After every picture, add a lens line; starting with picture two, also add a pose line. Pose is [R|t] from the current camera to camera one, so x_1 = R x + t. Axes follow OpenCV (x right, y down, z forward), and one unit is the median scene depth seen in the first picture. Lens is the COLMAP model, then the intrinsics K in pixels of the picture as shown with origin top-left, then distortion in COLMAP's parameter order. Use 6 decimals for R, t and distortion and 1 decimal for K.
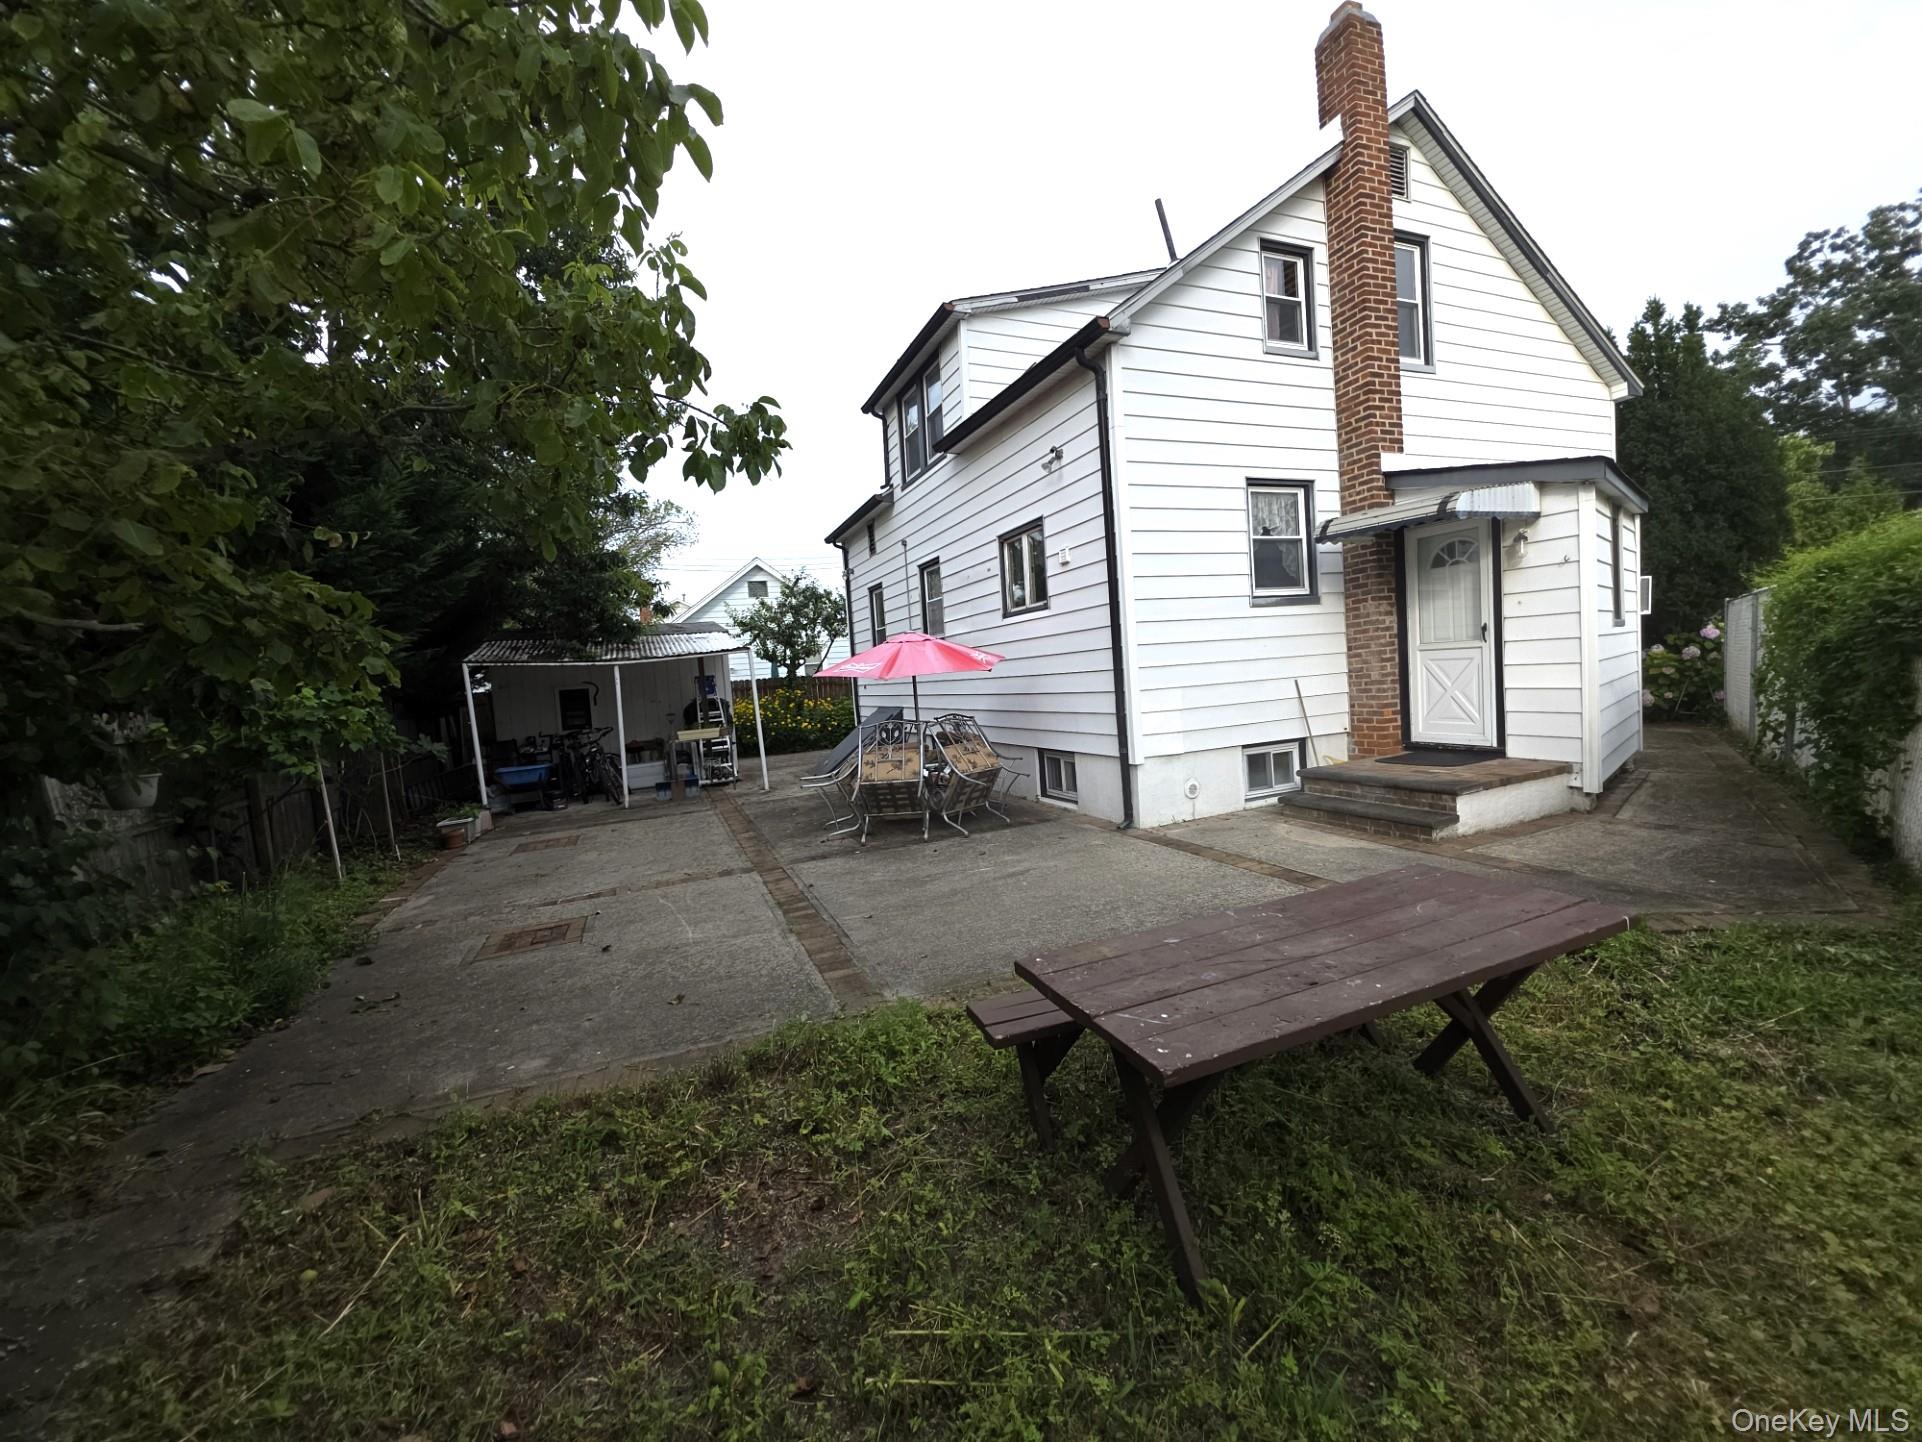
lens RADIAL K [[768.8, 0, 961.0], [0, 768.8, 721.0], [0, 0, 1]] dist [0.000104, 0.000004]
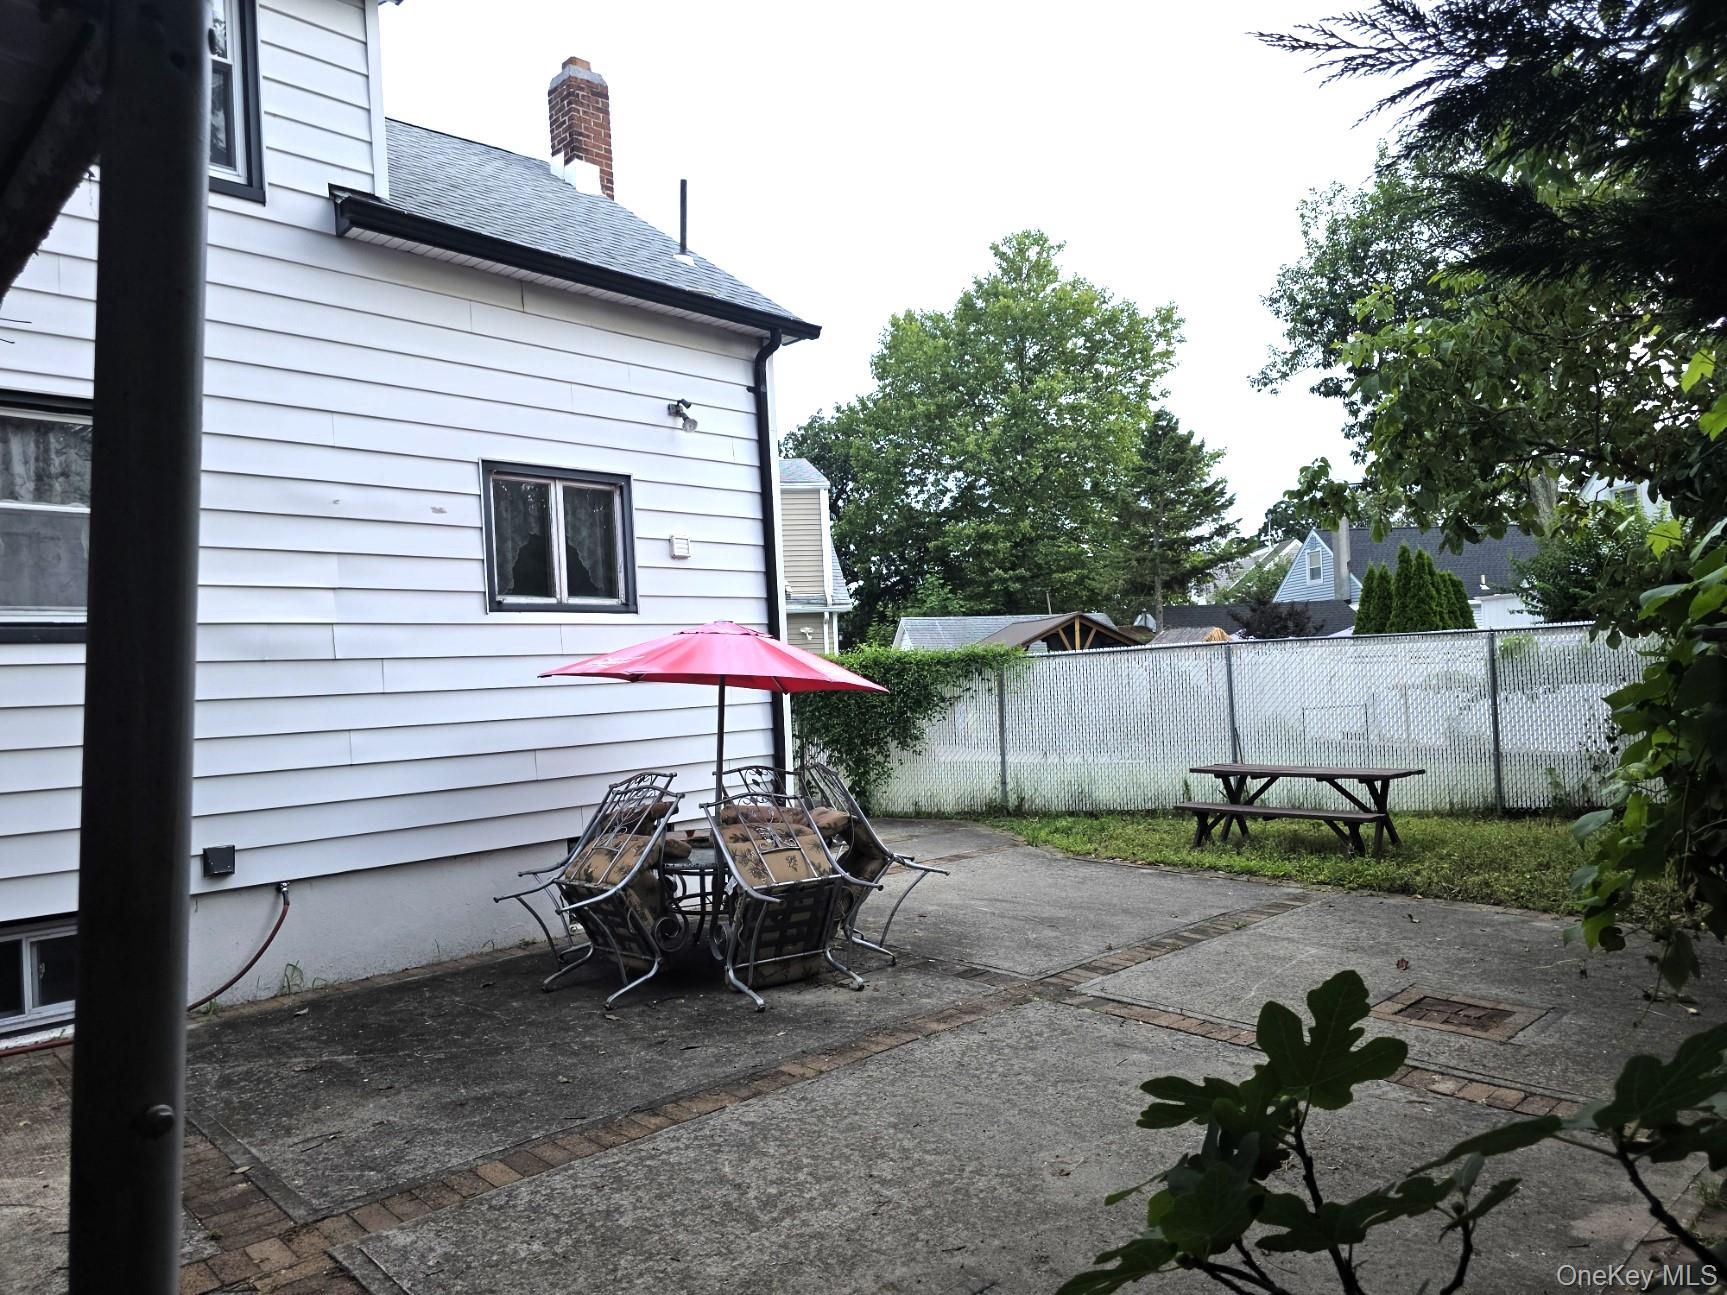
lens RADIAL K [[1127.4, 0, 863.5], [0, 1127.4, 647.5], [0, 0, 1]] dist [0.000741, -0.000015]
pose [[-0.343525, 0.113985, 0.932201, -1.221848], [0.124374, 0.989386, -0.075144, -0.025282], [-0.930872, 0.090128, -0.354055, 1.647377]]
